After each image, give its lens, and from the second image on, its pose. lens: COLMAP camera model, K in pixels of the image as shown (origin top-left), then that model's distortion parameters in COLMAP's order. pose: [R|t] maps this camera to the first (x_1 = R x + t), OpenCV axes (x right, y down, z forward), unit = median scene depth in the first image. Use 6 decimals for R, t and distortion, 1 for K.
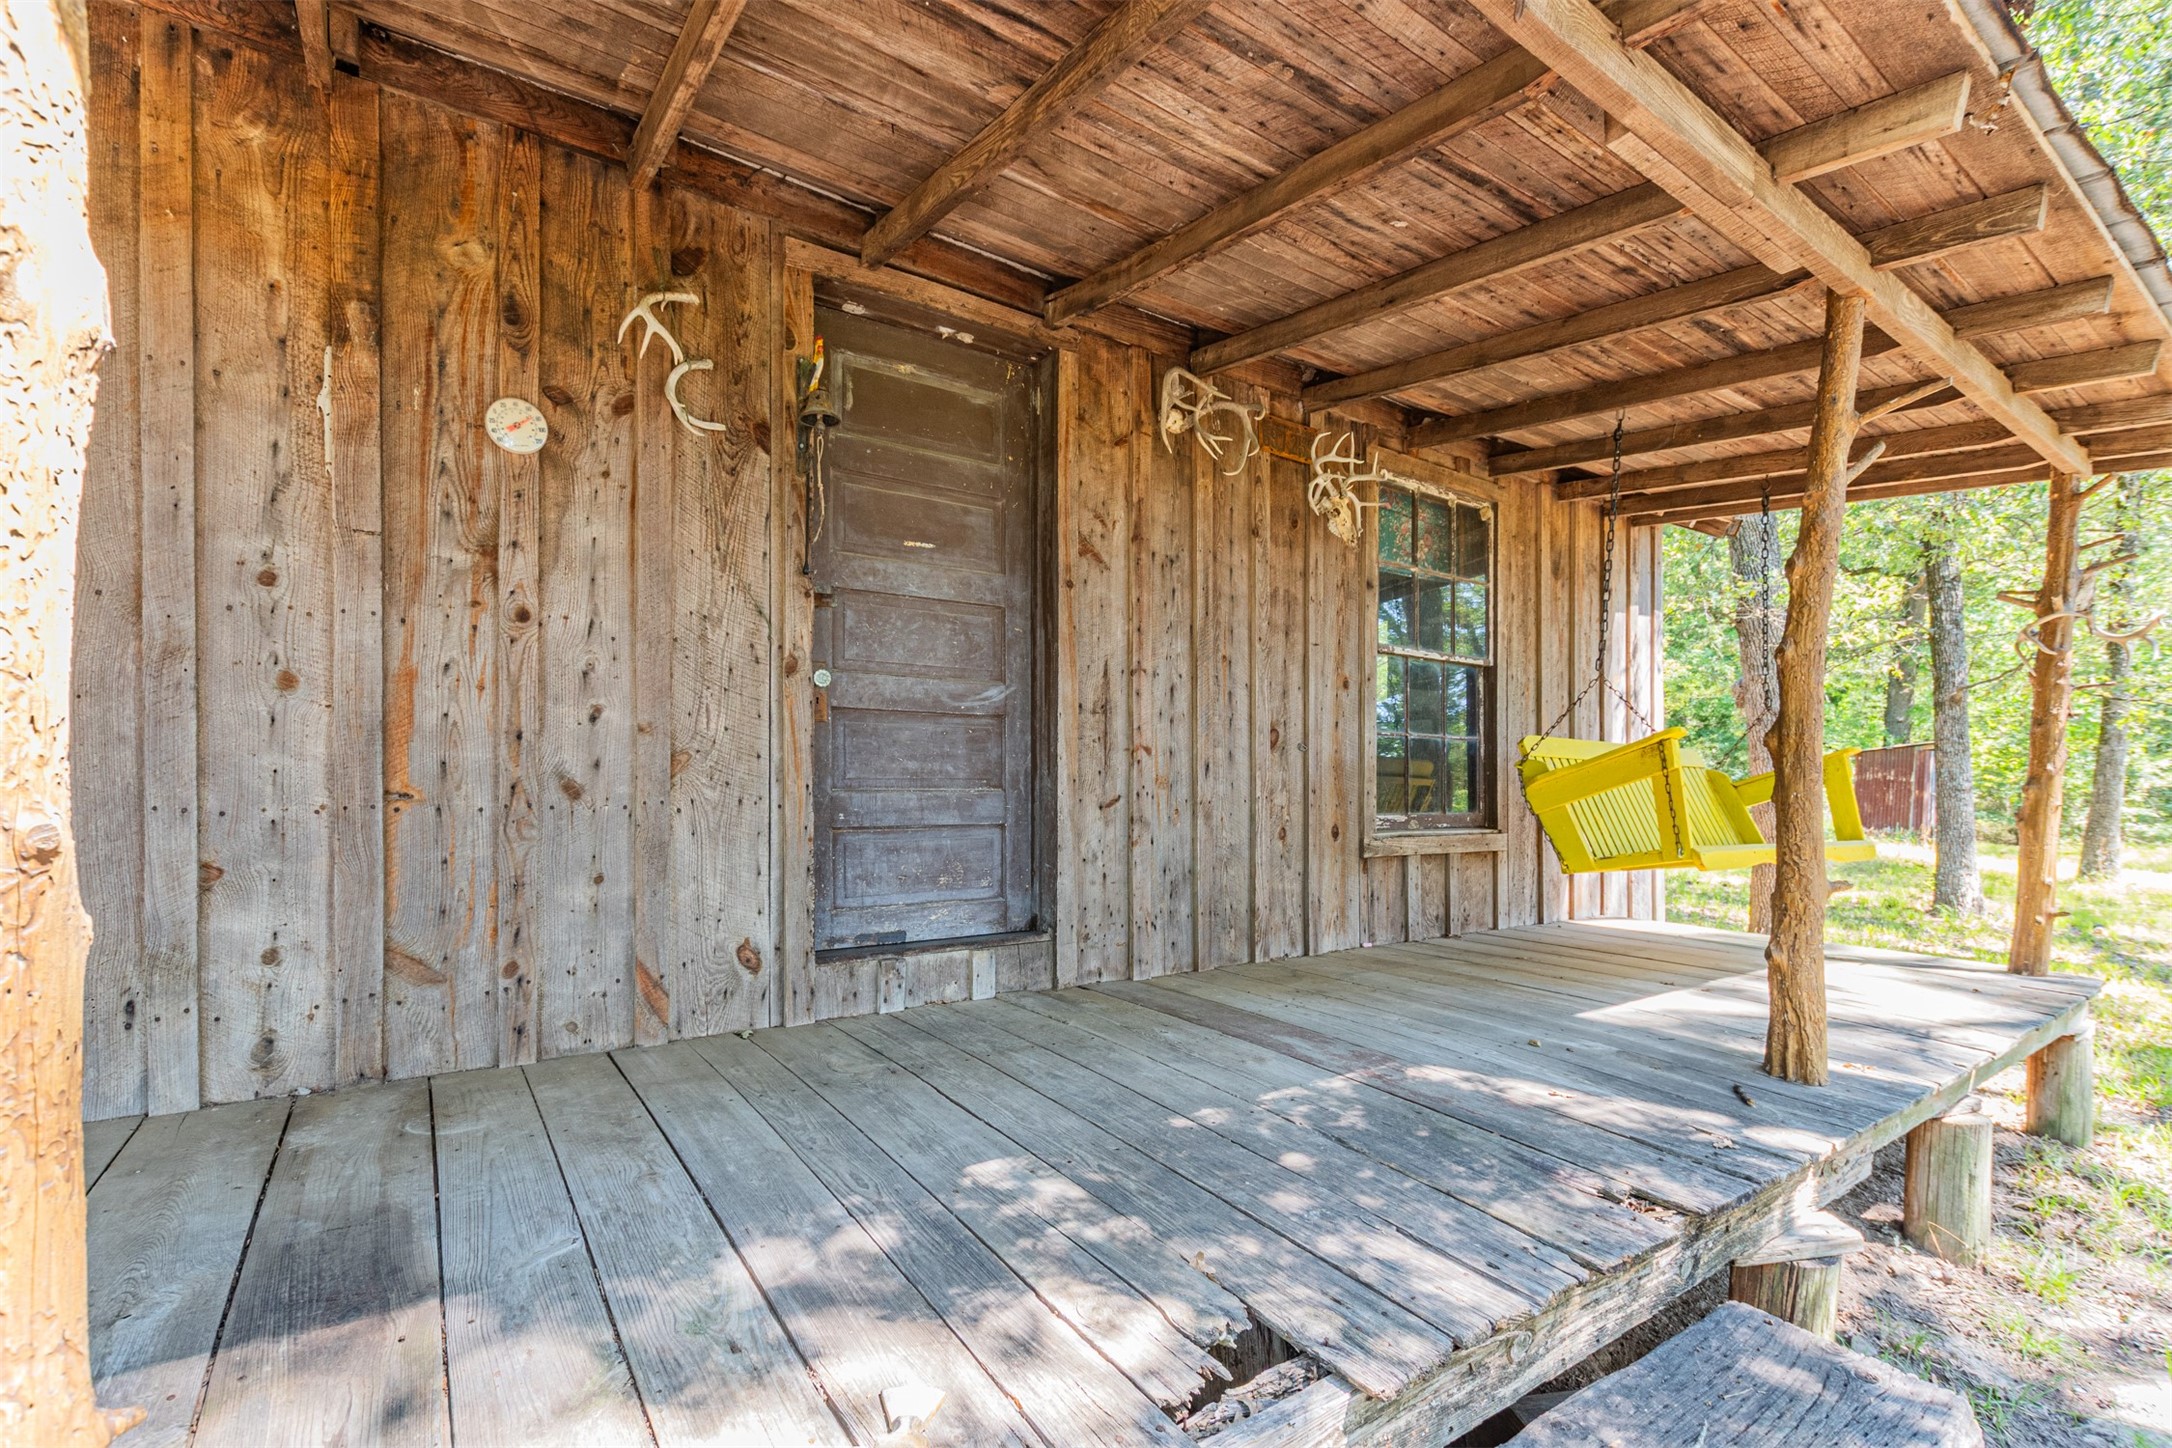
lens RADIAL K [[973.1, 0, 1086.0], [0, 973.1, 724.0], [0, 0, 1]] dist [-0.000661, -0.000120]
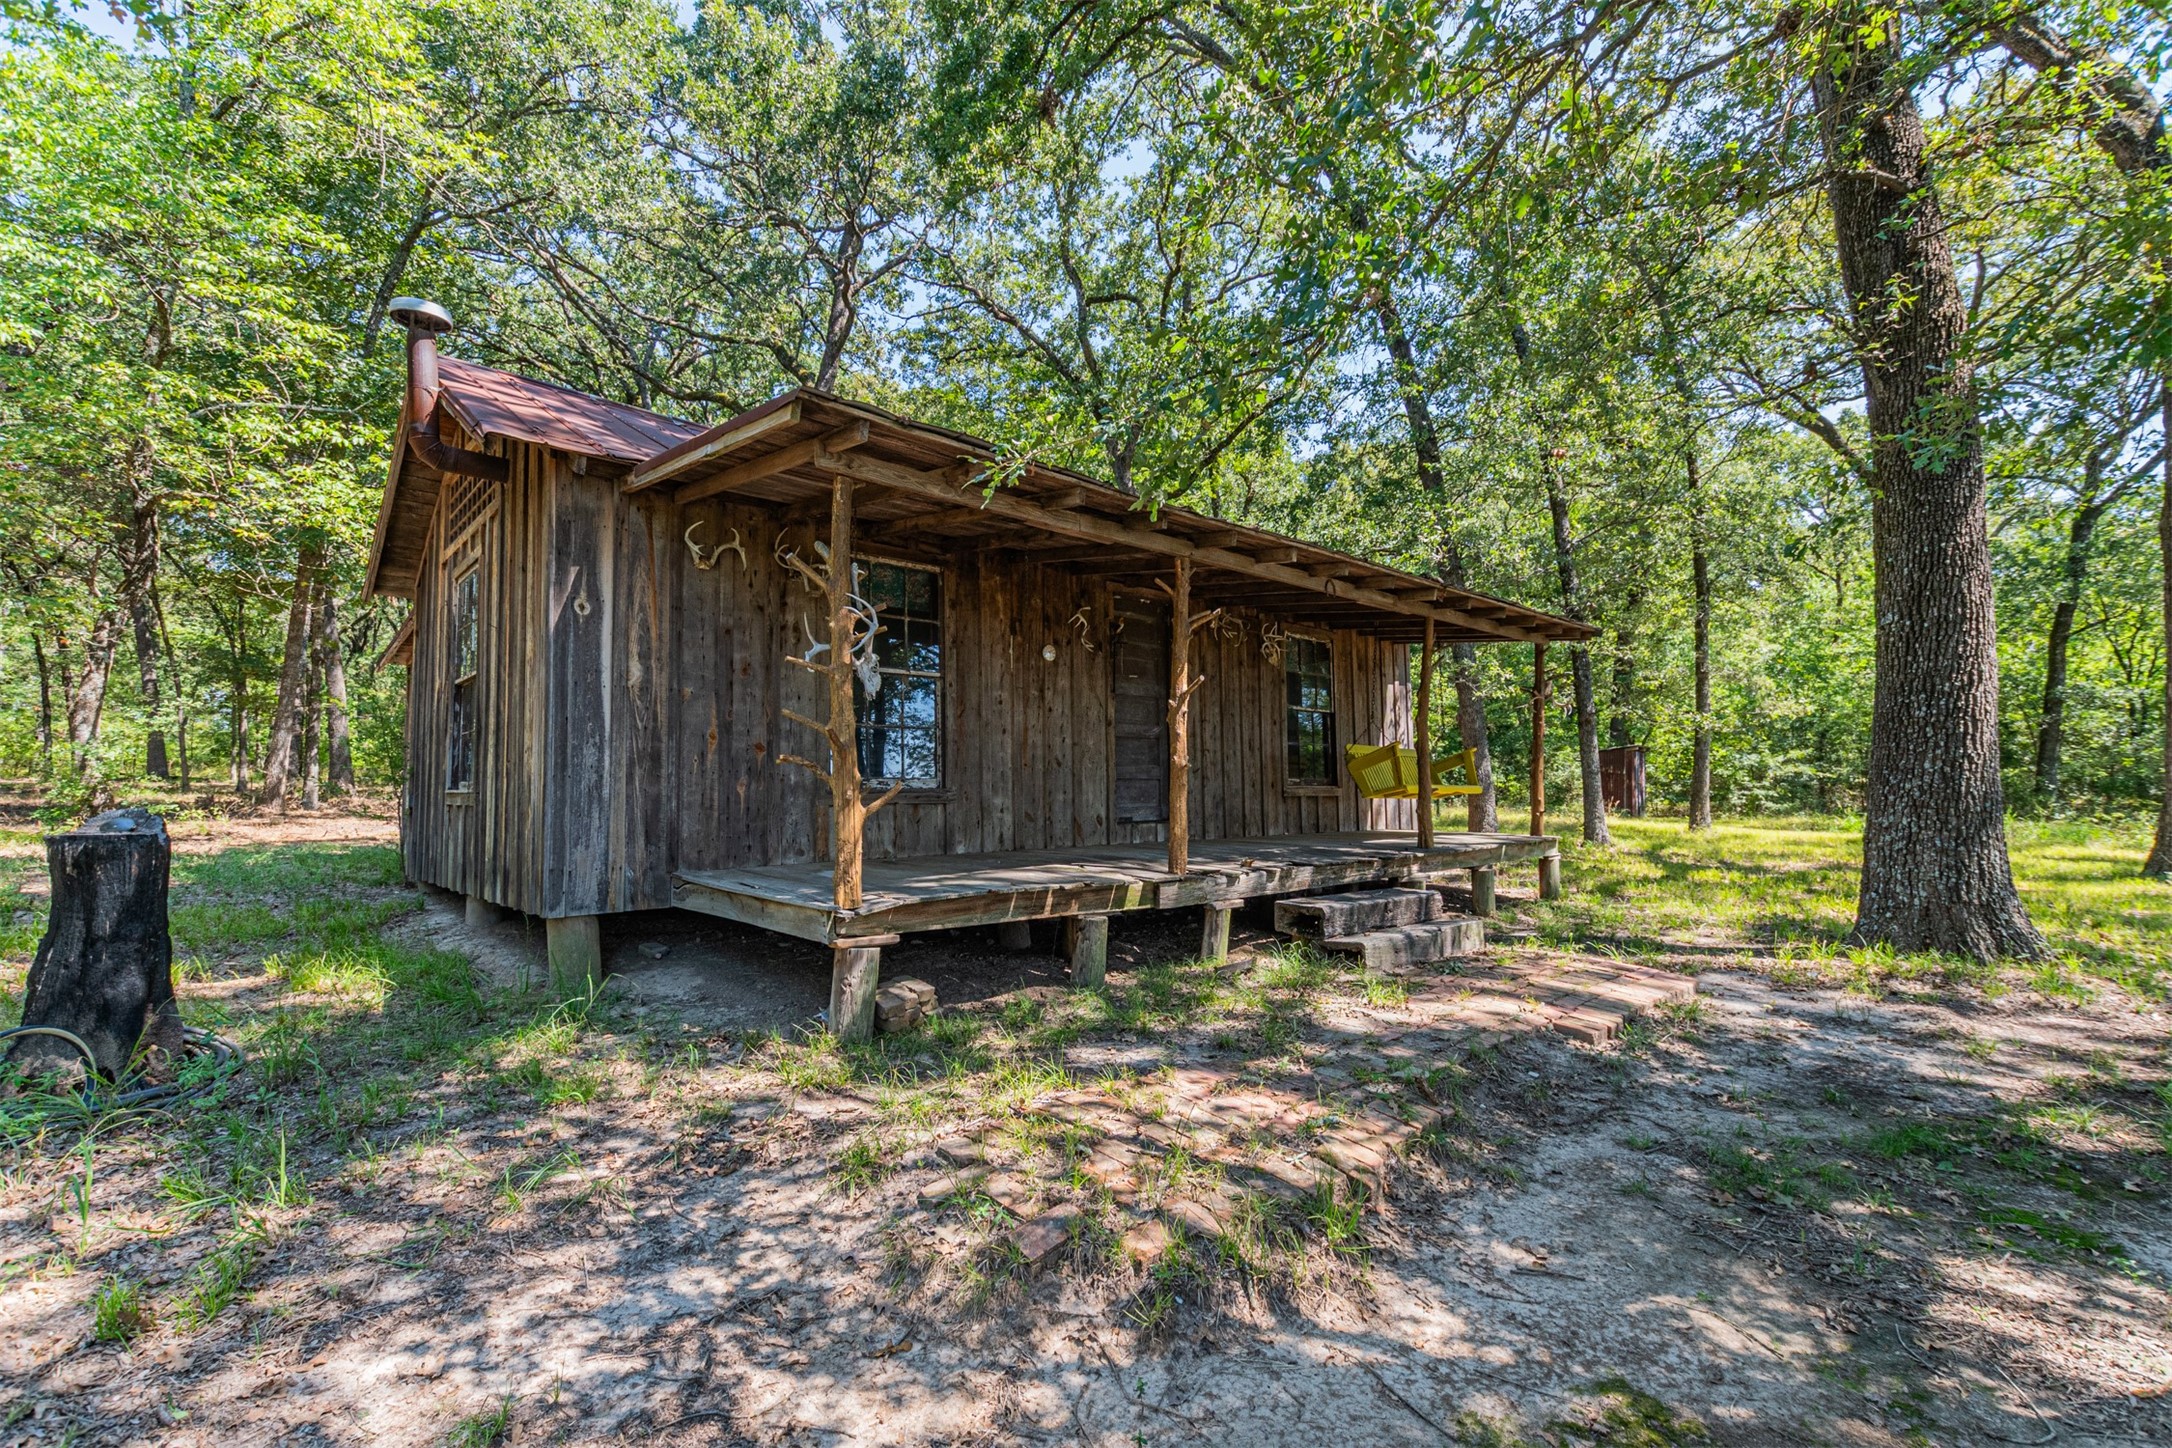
lens RADIAL K [[973.1, 0, 1086.0], [0, 973.1, 724.0], [0, 0, 1]] dist [-0.000661, -0.000120]
pose [[0.989256, -0.023157, 0.144345, -0.583980], [0.028011, 0.999105, -0.031687, 0.027049], [-0.143482, 0.035390, 0.989020, -1.410003]]
